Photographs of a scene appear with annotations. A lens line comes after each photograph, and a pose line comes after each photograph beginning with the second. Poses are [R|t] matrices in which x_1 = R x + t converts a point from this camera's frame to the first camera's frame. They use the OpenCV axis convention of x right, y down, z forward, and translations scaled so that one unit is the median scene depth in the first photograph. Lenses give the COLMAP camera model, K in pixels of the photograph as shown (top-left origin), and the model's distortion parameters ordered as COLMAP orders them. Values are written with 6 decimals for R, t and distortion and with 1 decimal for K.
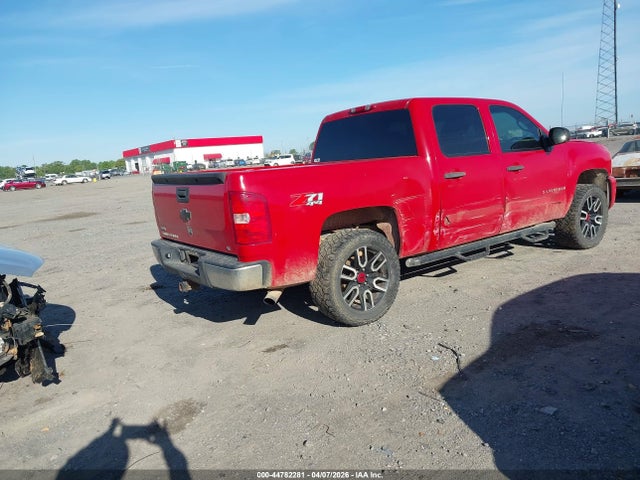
lens RADIAL K [[486.7, 0, 320.0], [0, 486.7, 240.0], [0, 0, 1]] dist [0.011587, 0.000980]
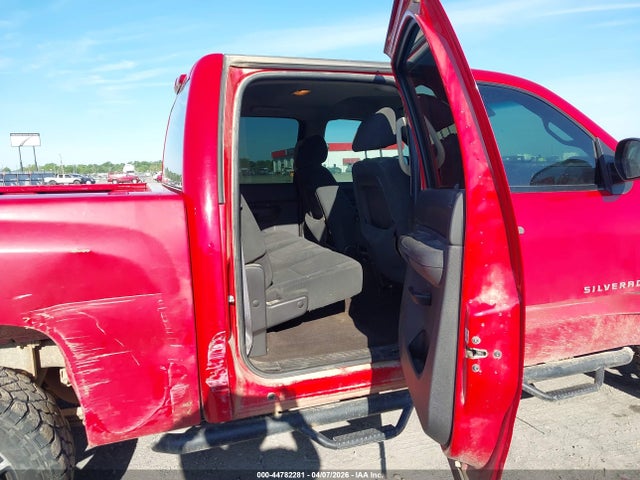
lens RADIAL K [[486.7, 0, 320.0], [0, 486.7, 240.0], [0, 0, 1]] dist [0.011587, 0.000980]
pose [[0.954428, 0.092841, -0.283633, 0.347198], [-0.096243, 0.995356, 0.001948, -0.117576], [0.282497, 0.025438, 0.958931, 0.519851]]
